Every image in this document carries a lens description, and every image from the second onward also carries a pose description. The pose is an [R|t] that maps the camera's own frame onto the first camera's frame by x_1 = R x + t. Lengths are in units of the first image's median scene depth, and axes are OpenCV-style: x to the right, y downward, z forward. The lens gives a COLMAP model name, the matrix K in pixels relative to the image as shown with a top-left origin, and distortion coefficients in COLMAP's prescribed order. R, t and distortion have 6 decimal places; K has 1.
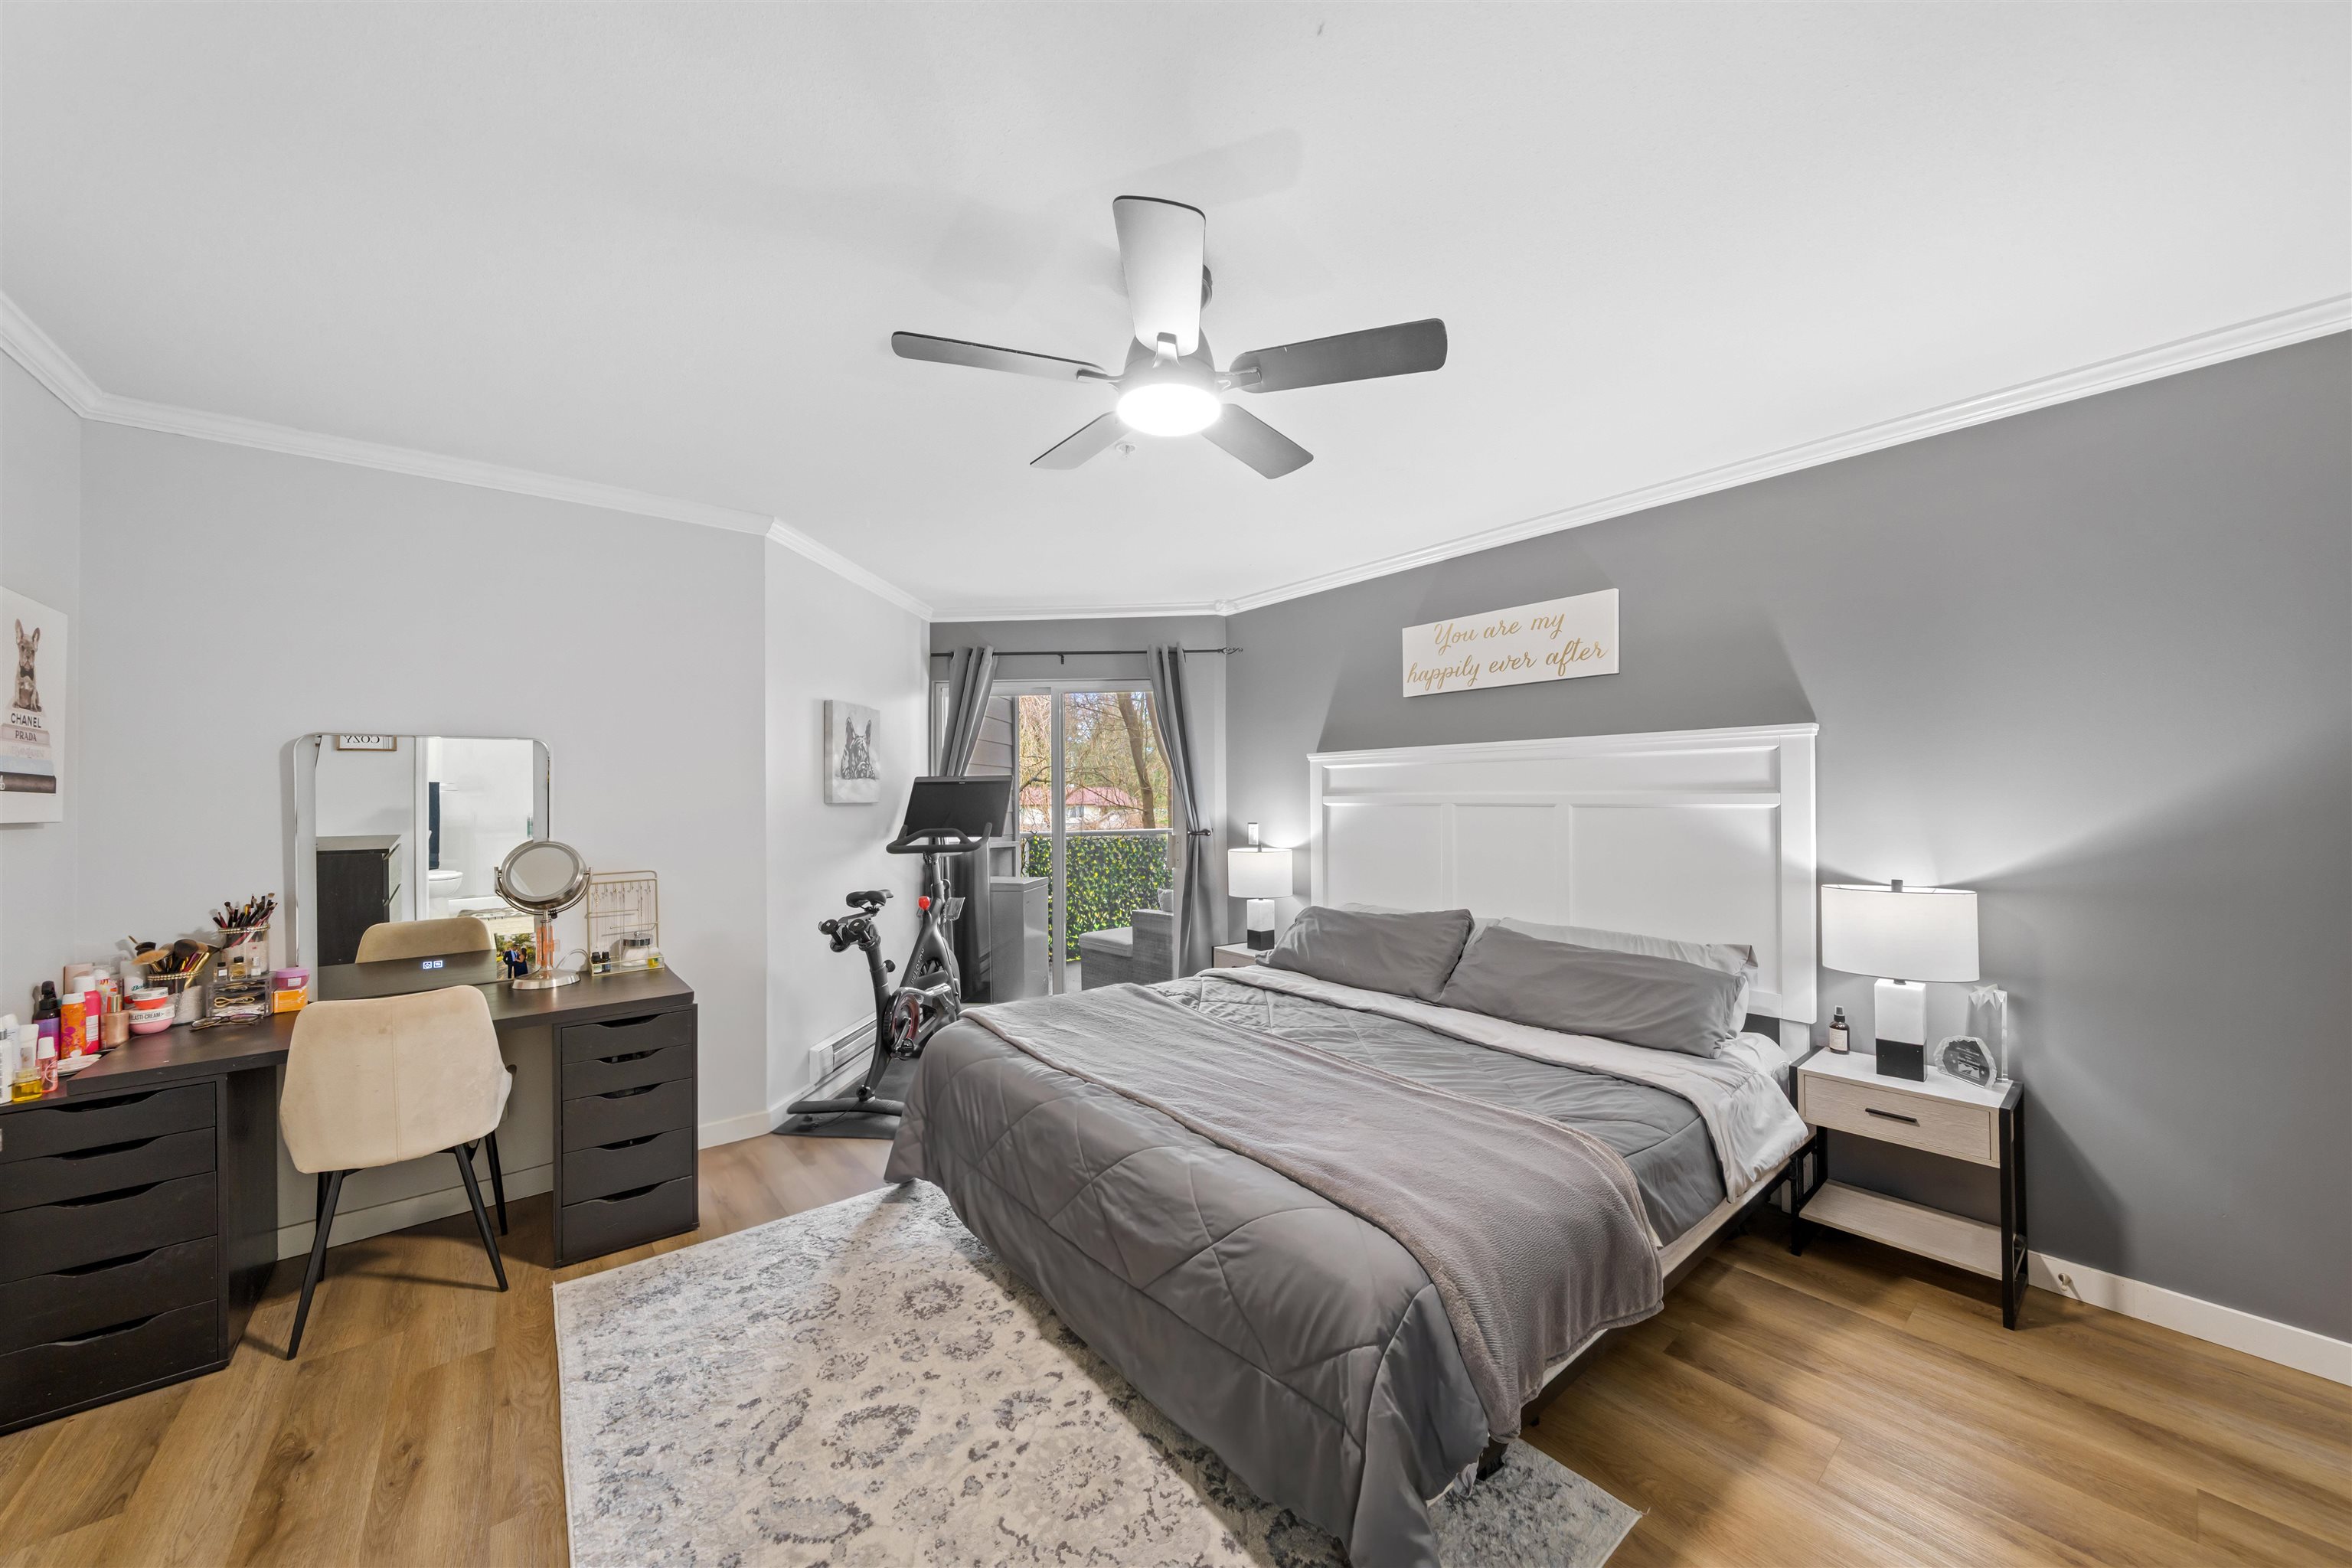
lens RADIAL K [[813.2, 0, 1175.5], [0, 813.2, 789.7], [0, 0, 1]] dist [-0.000877, -0.000800]
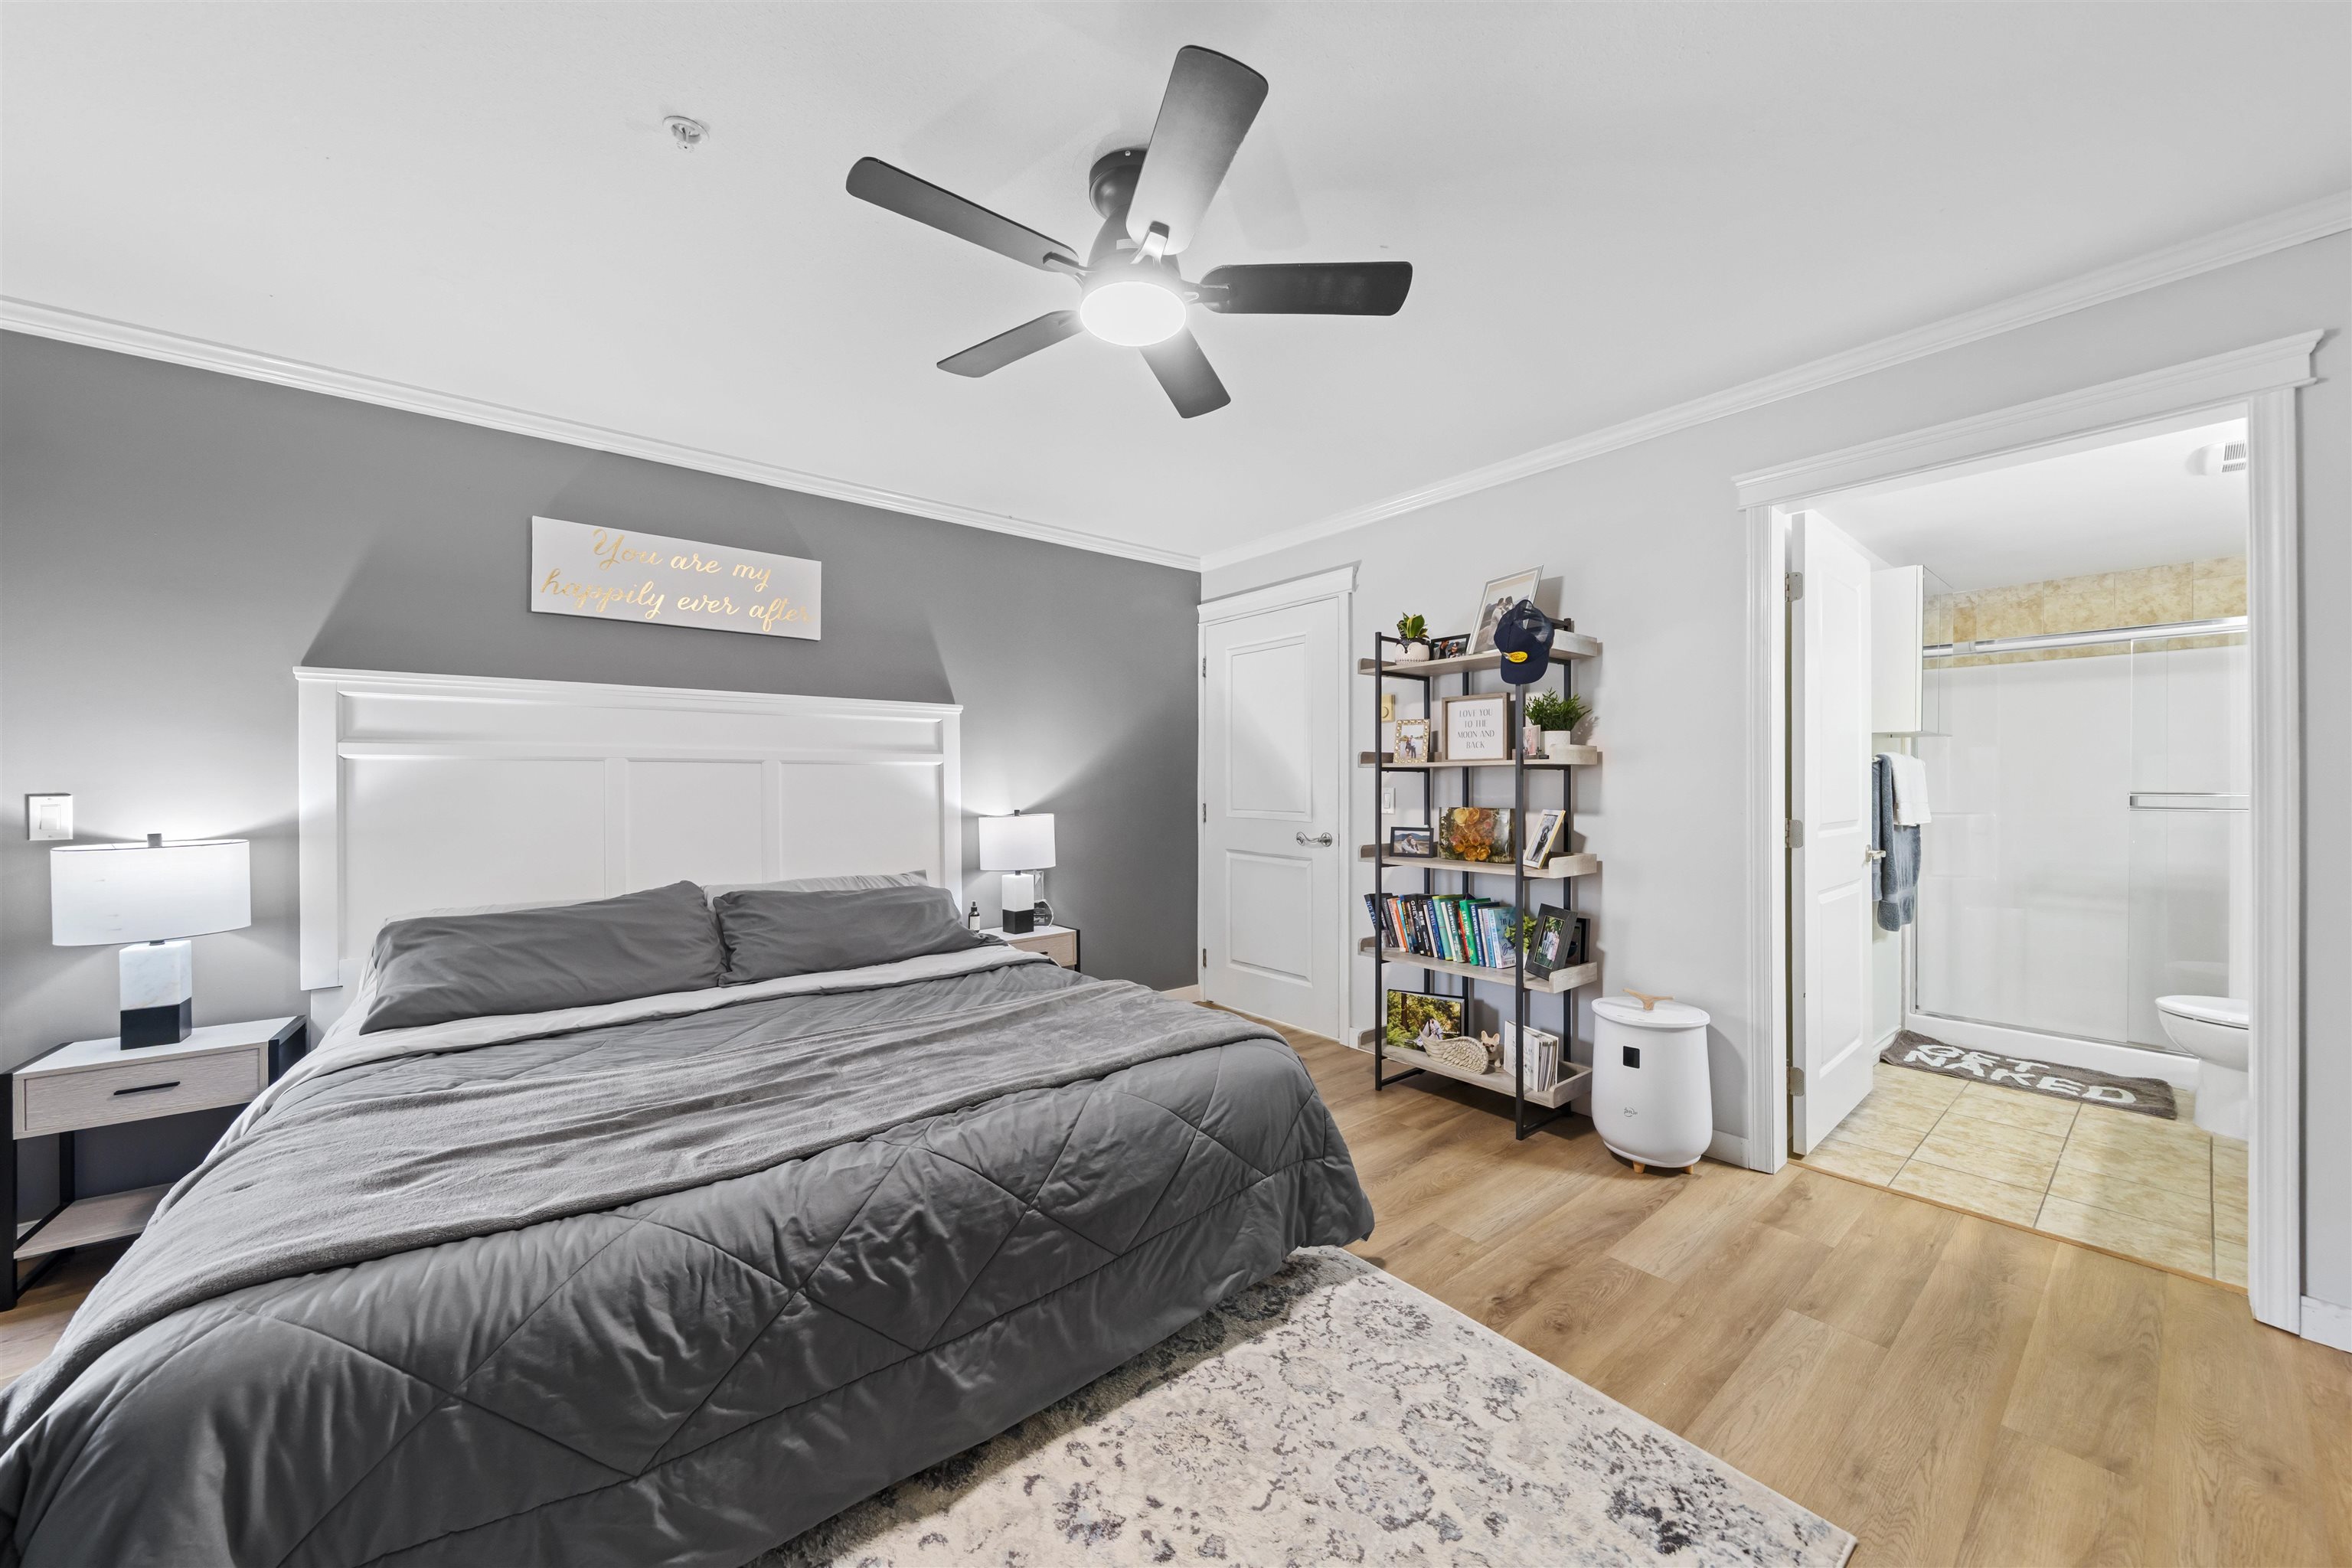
lens RADIAL K [[813.2, 0, 1168.6], [0, 813.2, 788.7], [0, 0, 1]] dist [-0.000877, -0.000800]
pose [[0.023325, -0.001092, 0.999727, -0.634341], [-0.004421, 0.999990, 0.001195, 0.061490], [-0.999718, -0.004447, 0.023320, 0.616608]]
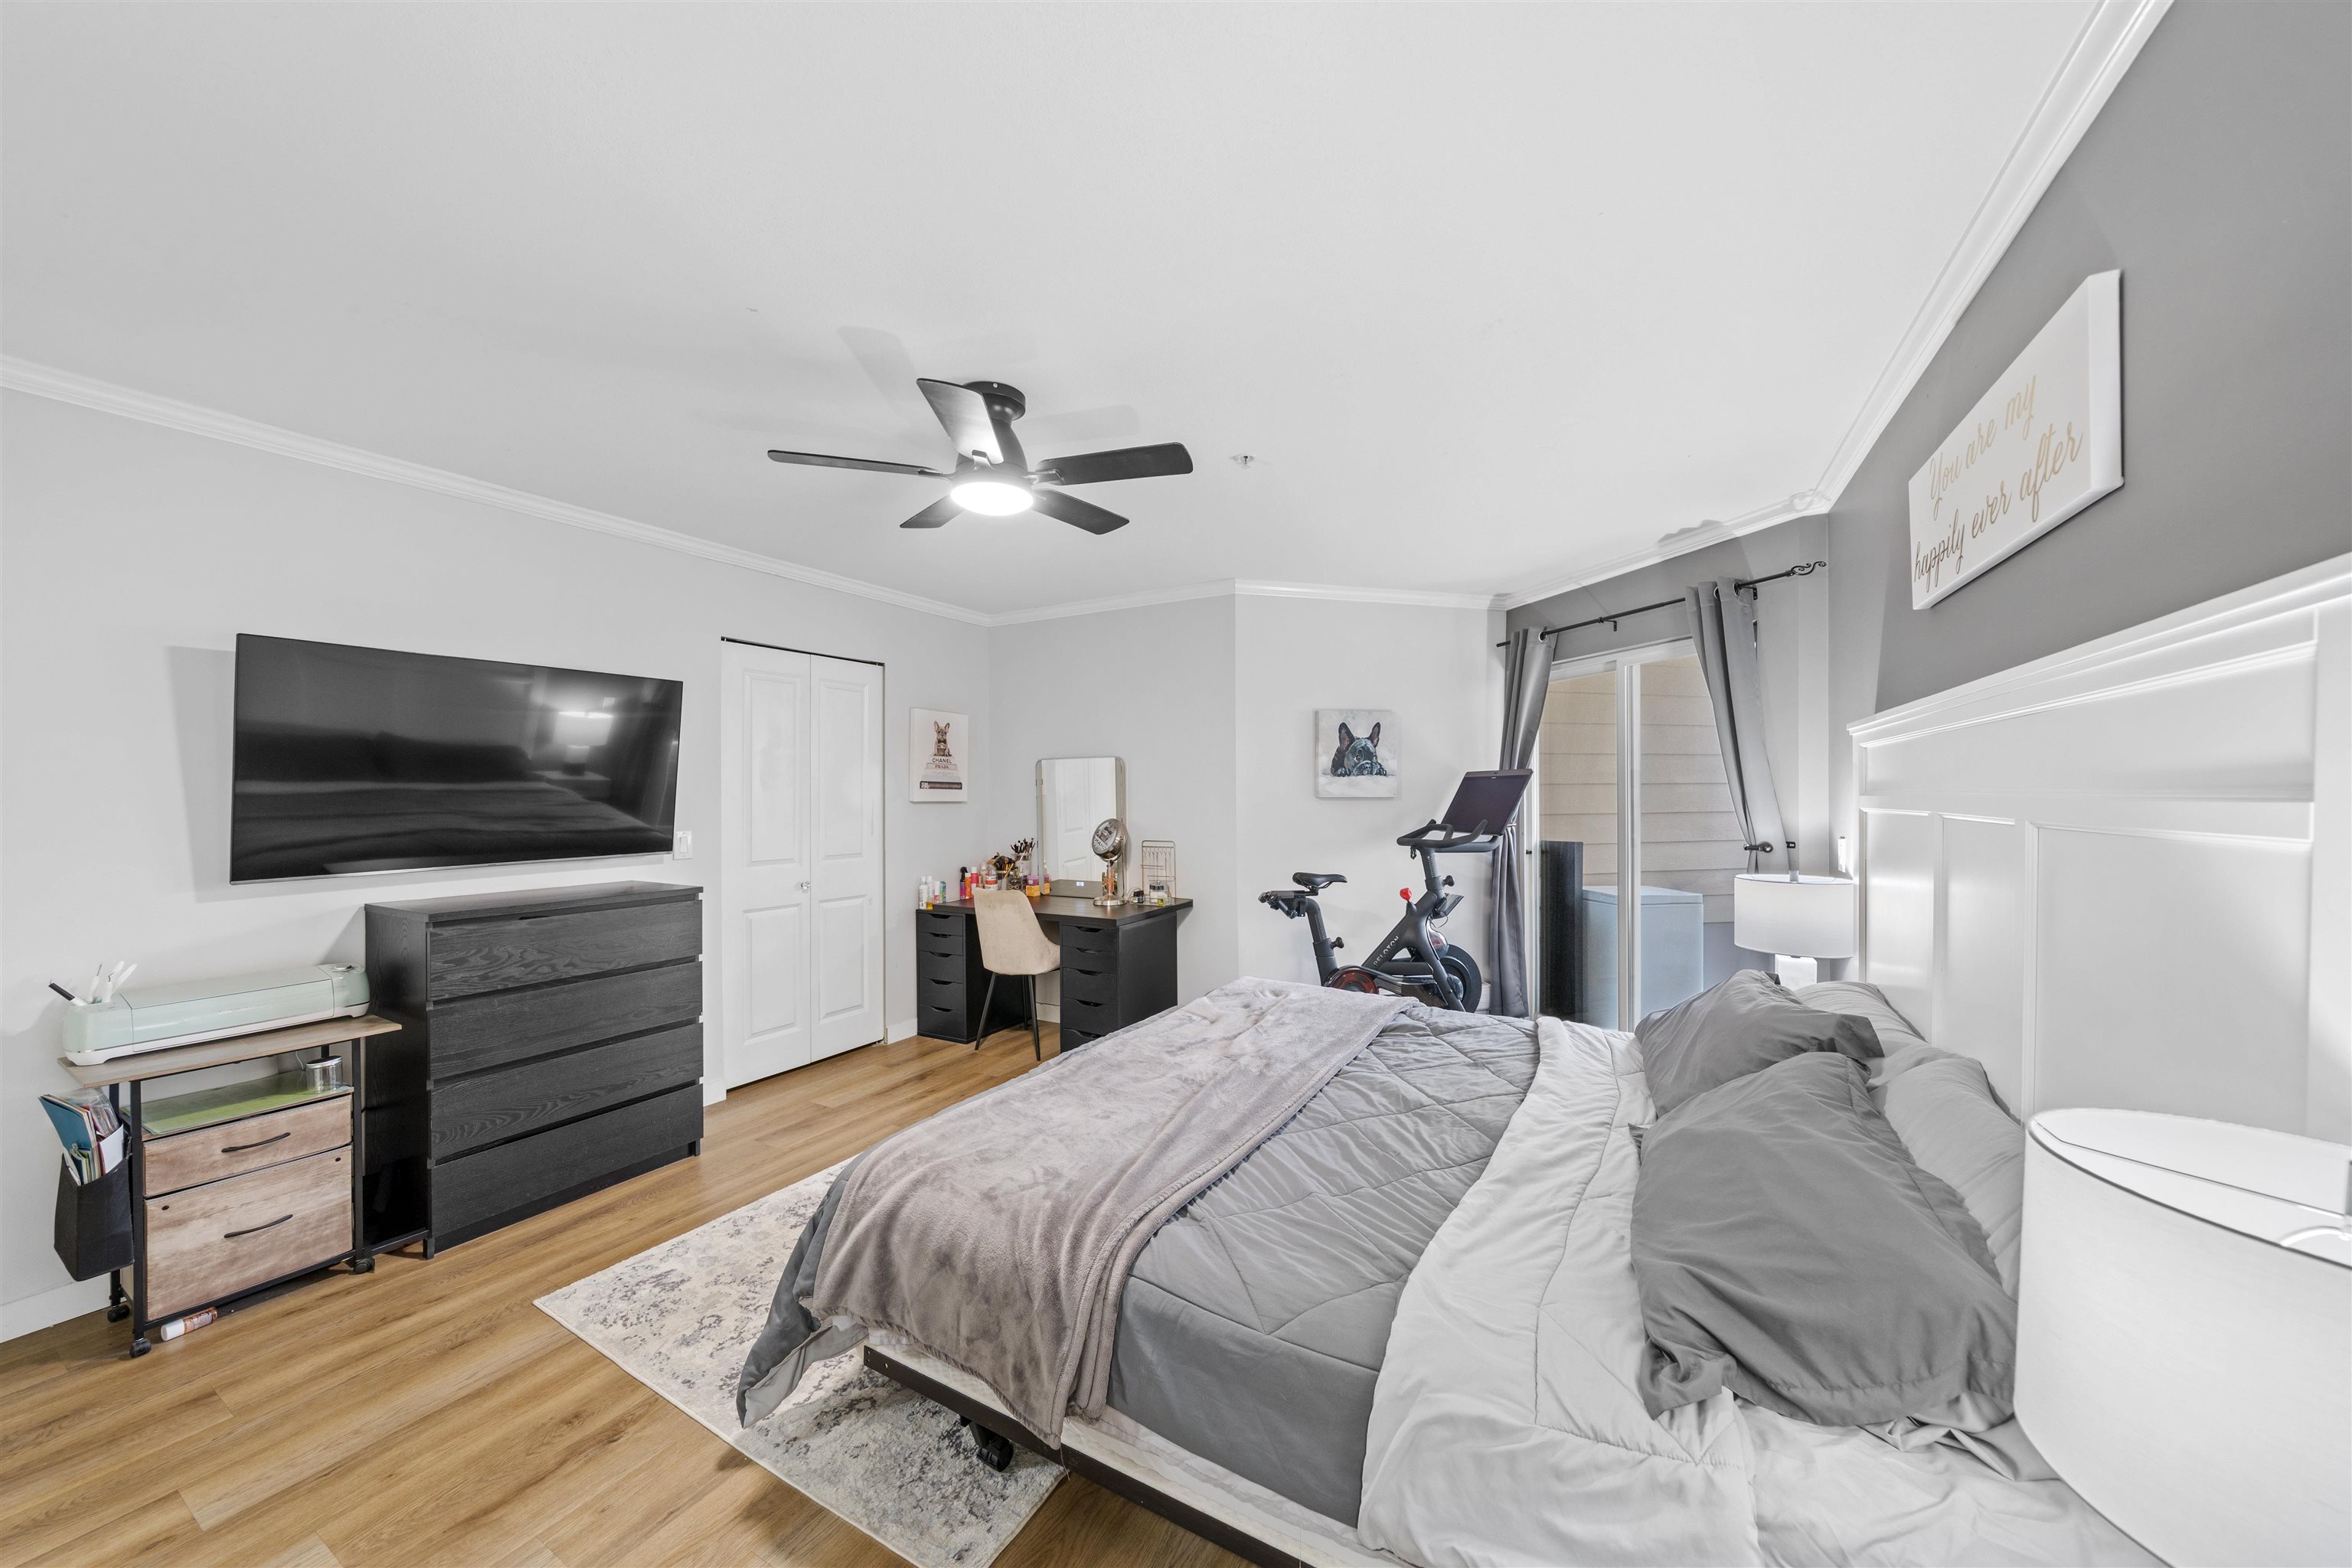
lens RADIAL K [[813.2, 0, 1161.5], [0, 813.2, 790.7], [0, 0, 1]] dist [-0.000877, -0.000800]
pose [[0.371958, 0.005475, -0.928234, 0.864820], [0.008248, 0.999924, 0.009203, -0.007703], [0.928213, -0.011080, 0.371884, 0.508410]]
